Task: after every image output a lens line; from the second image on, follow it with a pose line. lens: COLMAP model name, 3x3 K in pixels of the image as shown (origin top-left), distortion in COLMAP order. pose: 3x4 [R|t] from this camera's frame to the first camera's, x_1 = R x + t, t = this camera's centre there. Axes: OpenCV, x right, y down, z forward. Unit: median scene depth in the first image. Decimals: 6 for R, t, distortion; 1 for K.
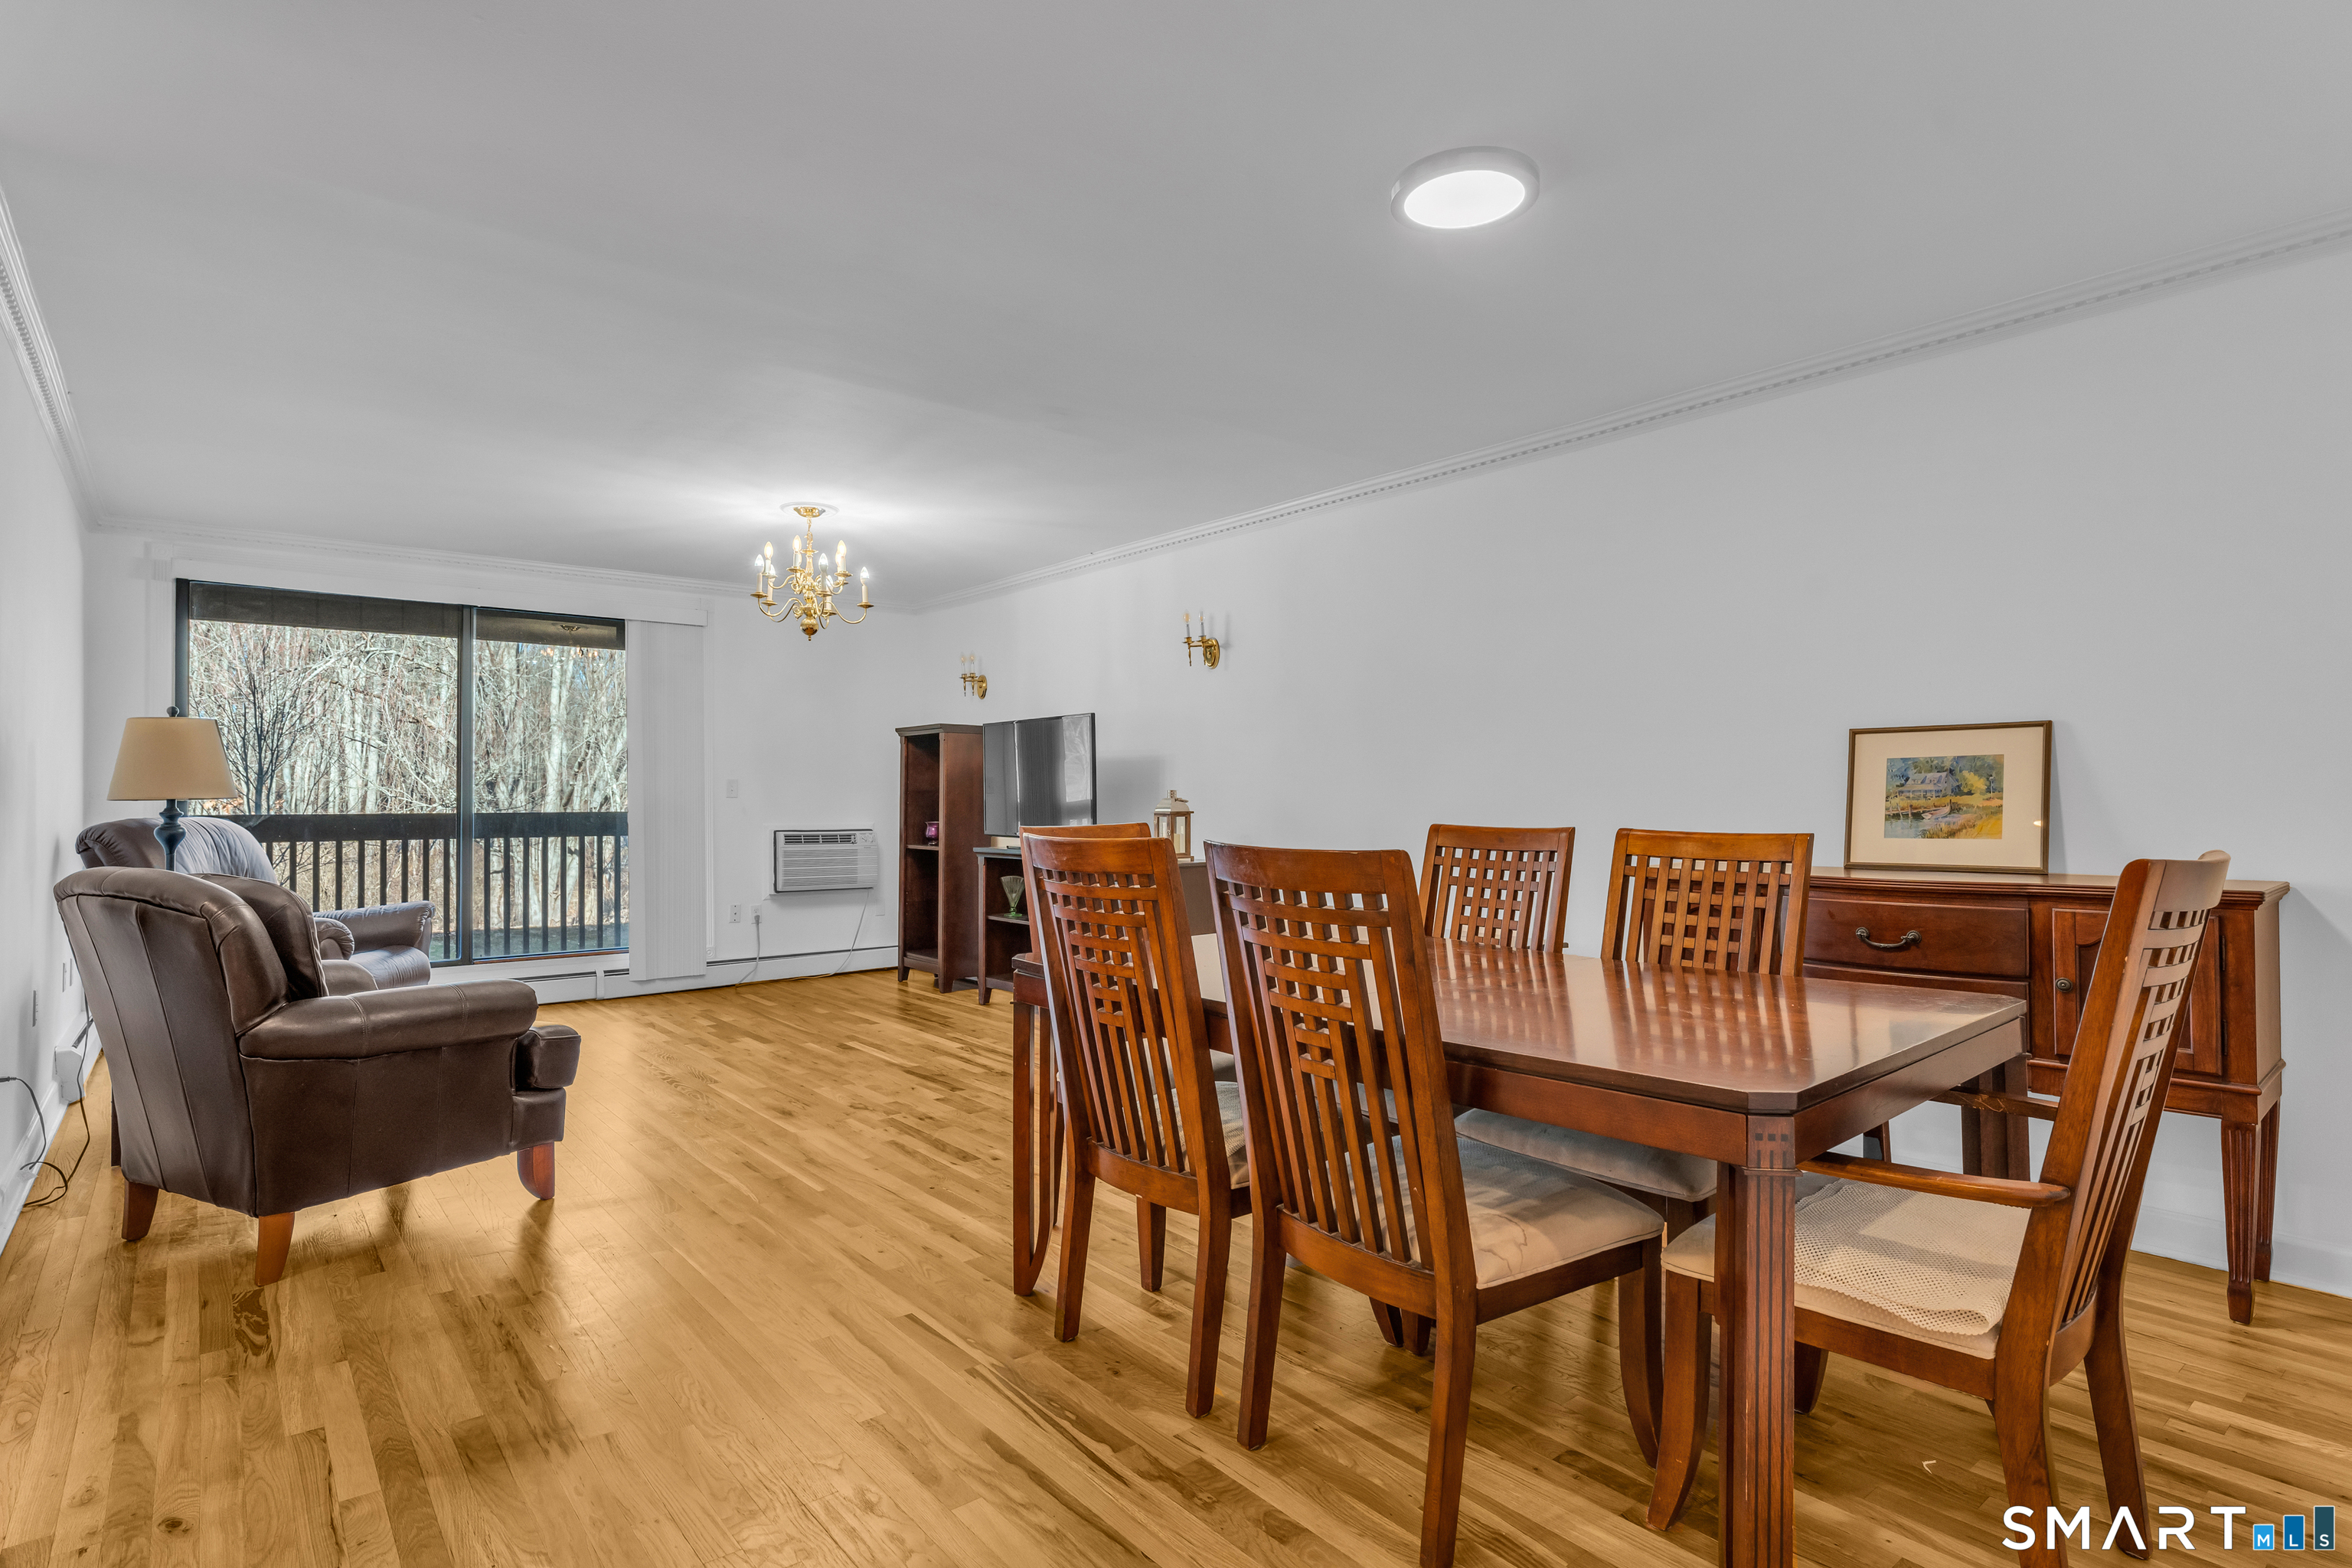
lens RADIAL K [[1186.9, 0, 1176.0], [0, 1186.9, 784.0], [0, 0, 1]] dist [0.001028, -0.000356]
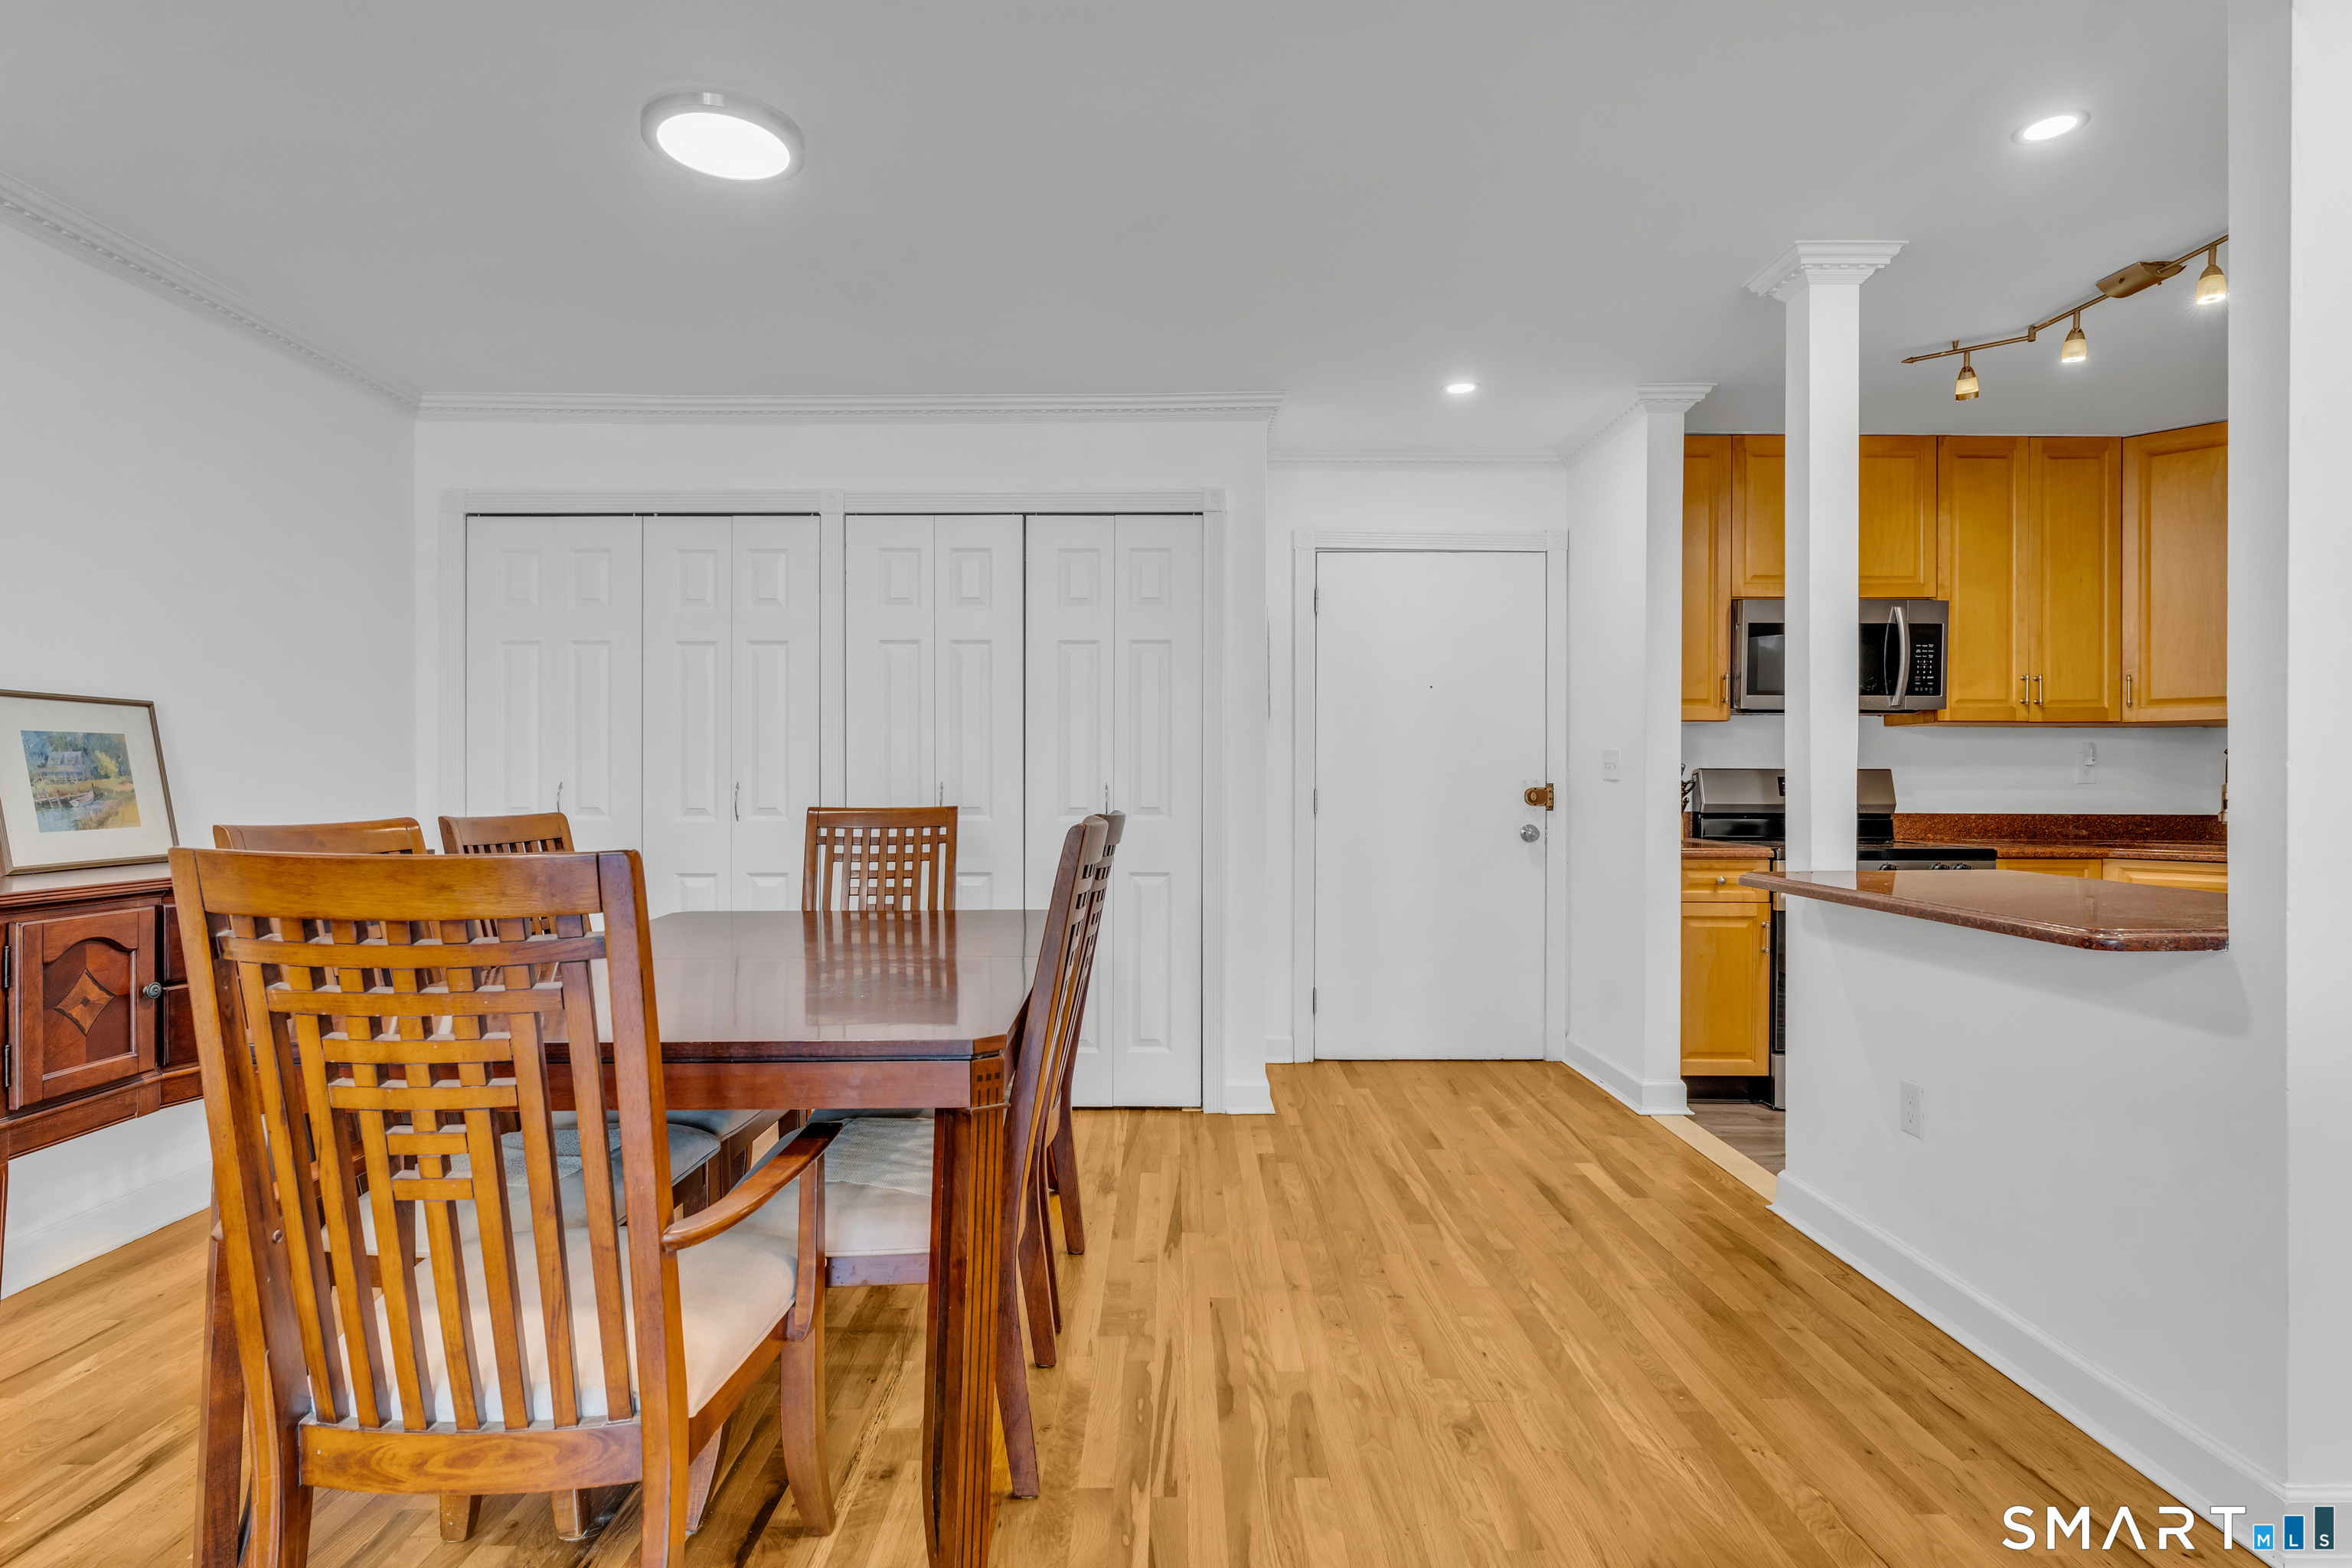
lens RADIAL K [[1186.9, 0, 1176.0], [0, 1186.9, 784.0], [0, 0, 1]] dist [0.001028, -0.000356]
pose [[-0.774426, 0.001022, 0.632664, -0.438243], [-0.005872, 0.999944, -0.008802, 0.014609], [-0.632637, -0.010531, -0.774376, 1.041745]]
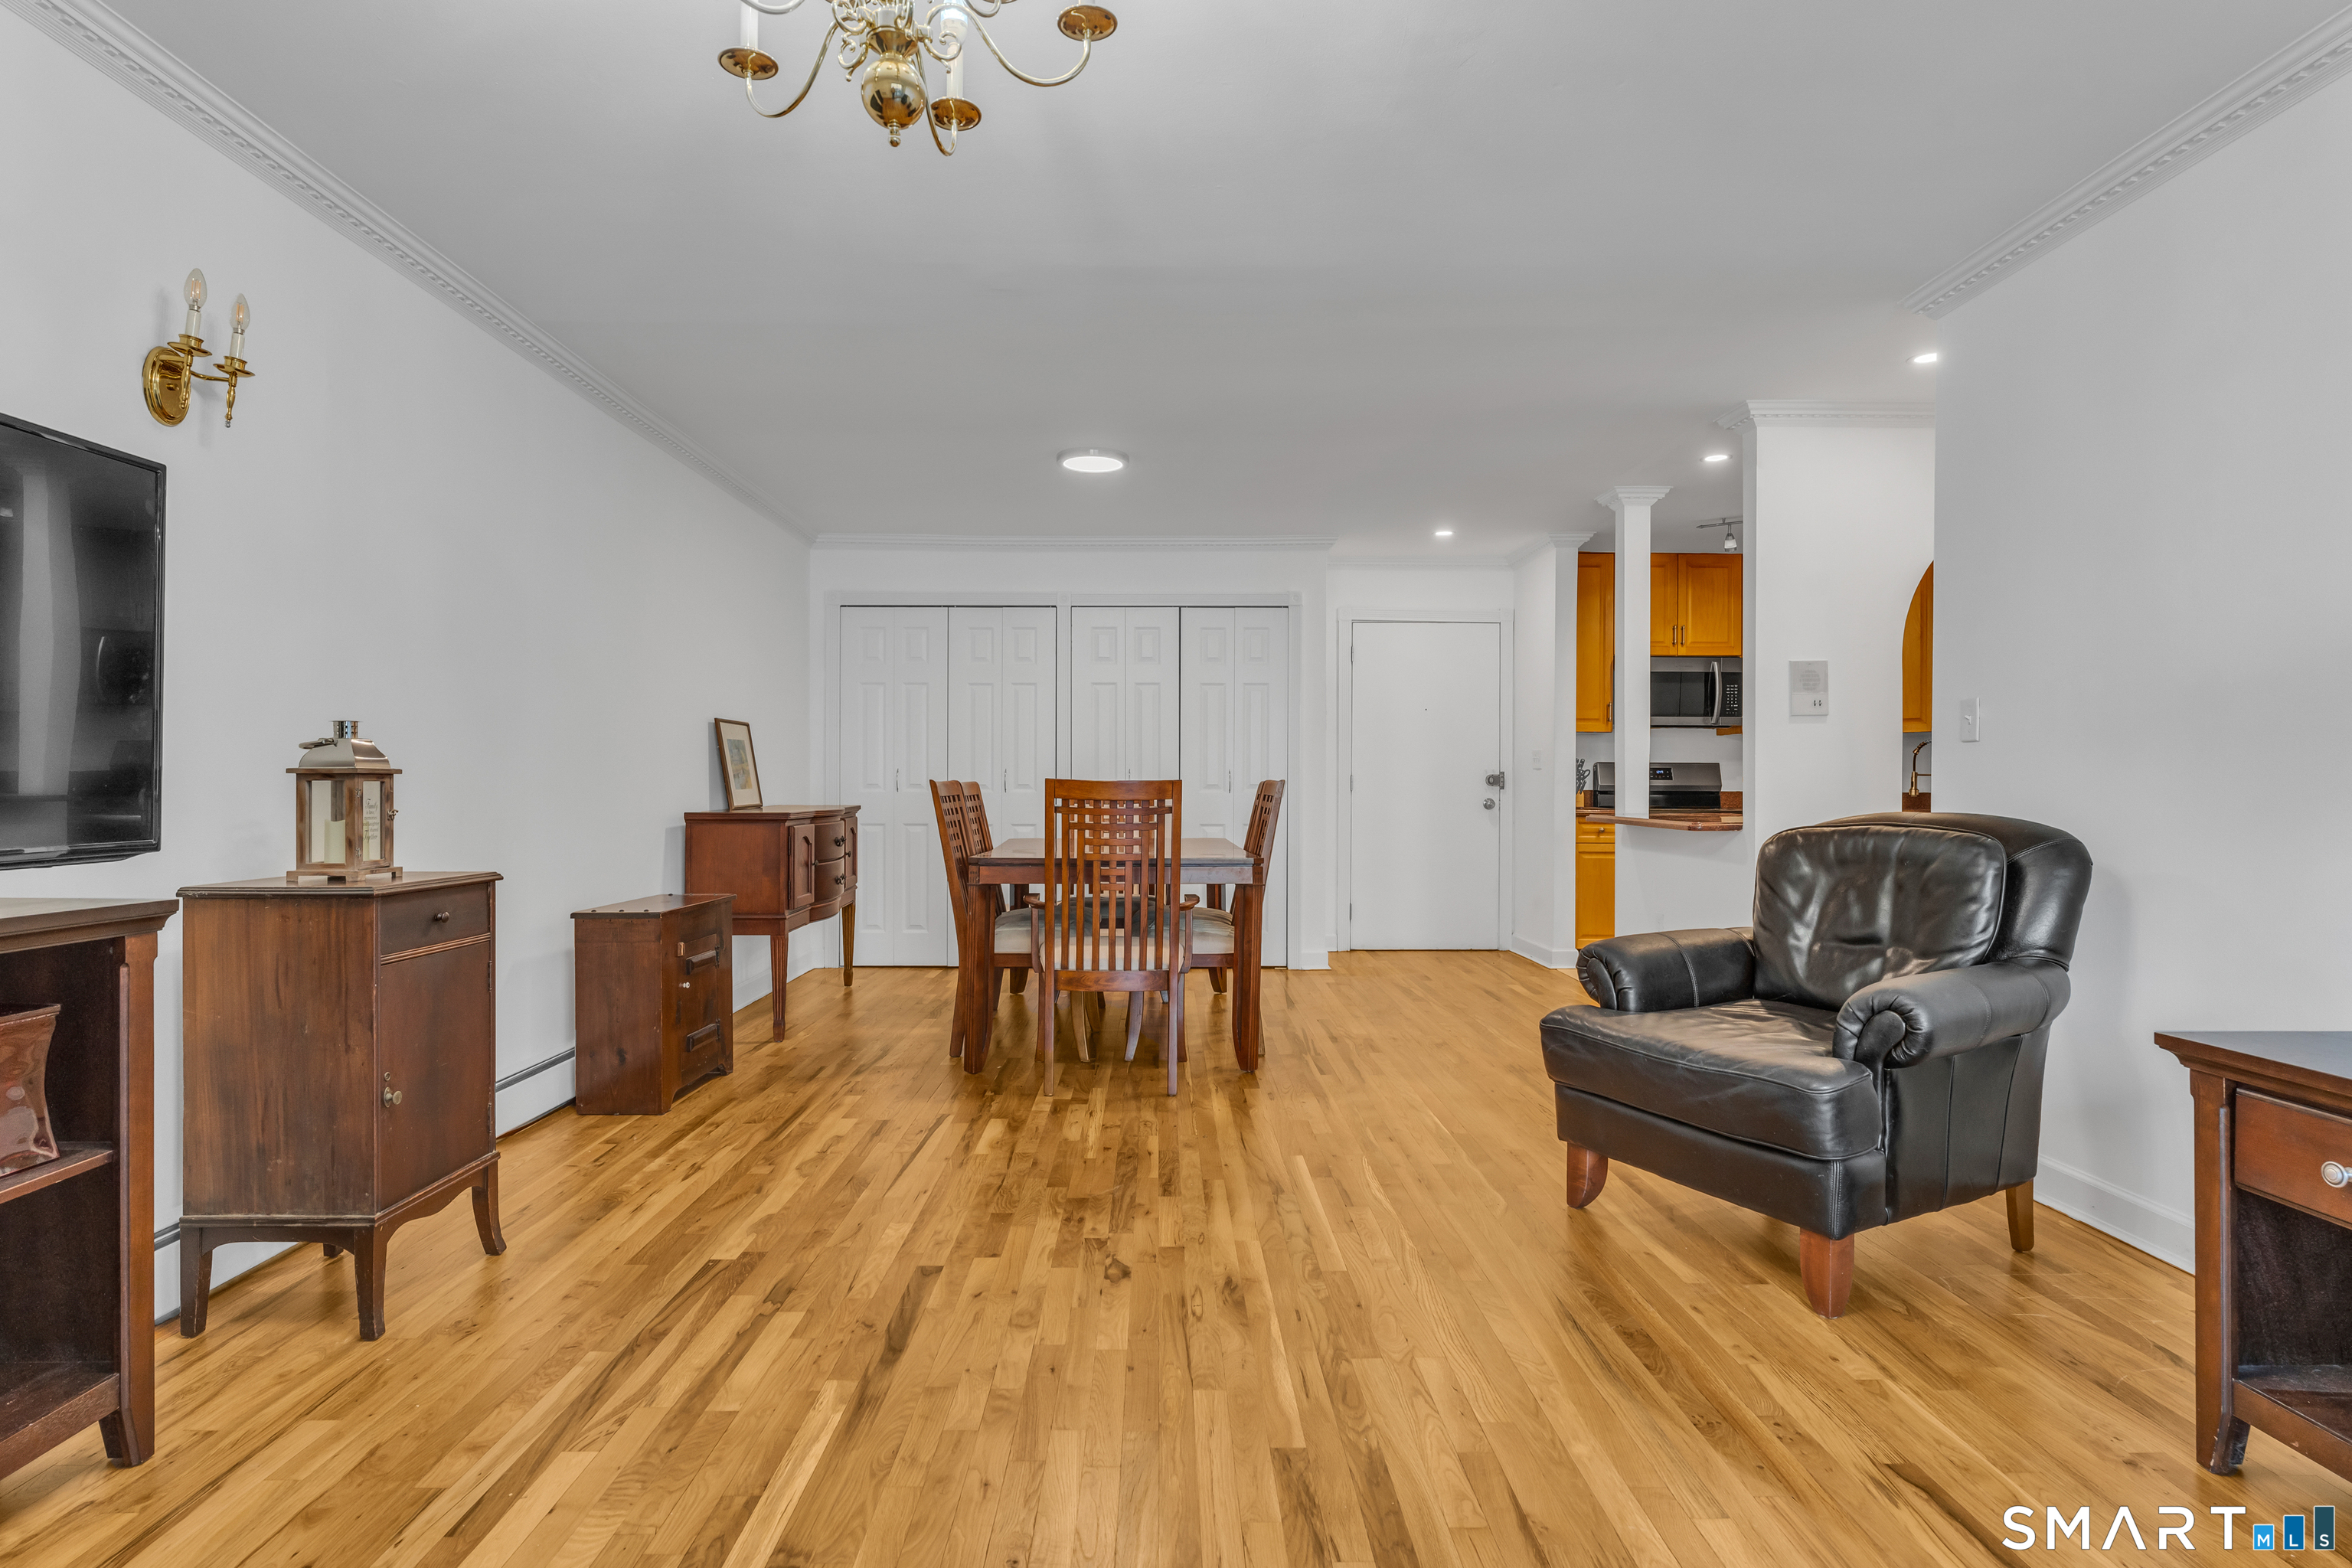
lens RADIAL K [[1215.0, 0, 1172.2], [0, 1215.0, 785.1], [0, 0, 1]] dist [-0.002791, 0.000078]
pose [[-0.778484, -0.000100, 0.627664, -0.794387], [-0.007496, 0.999930, -0.009138, 0.045605], [-0.627619, -0.011818, -0.778431, 1.739173]]
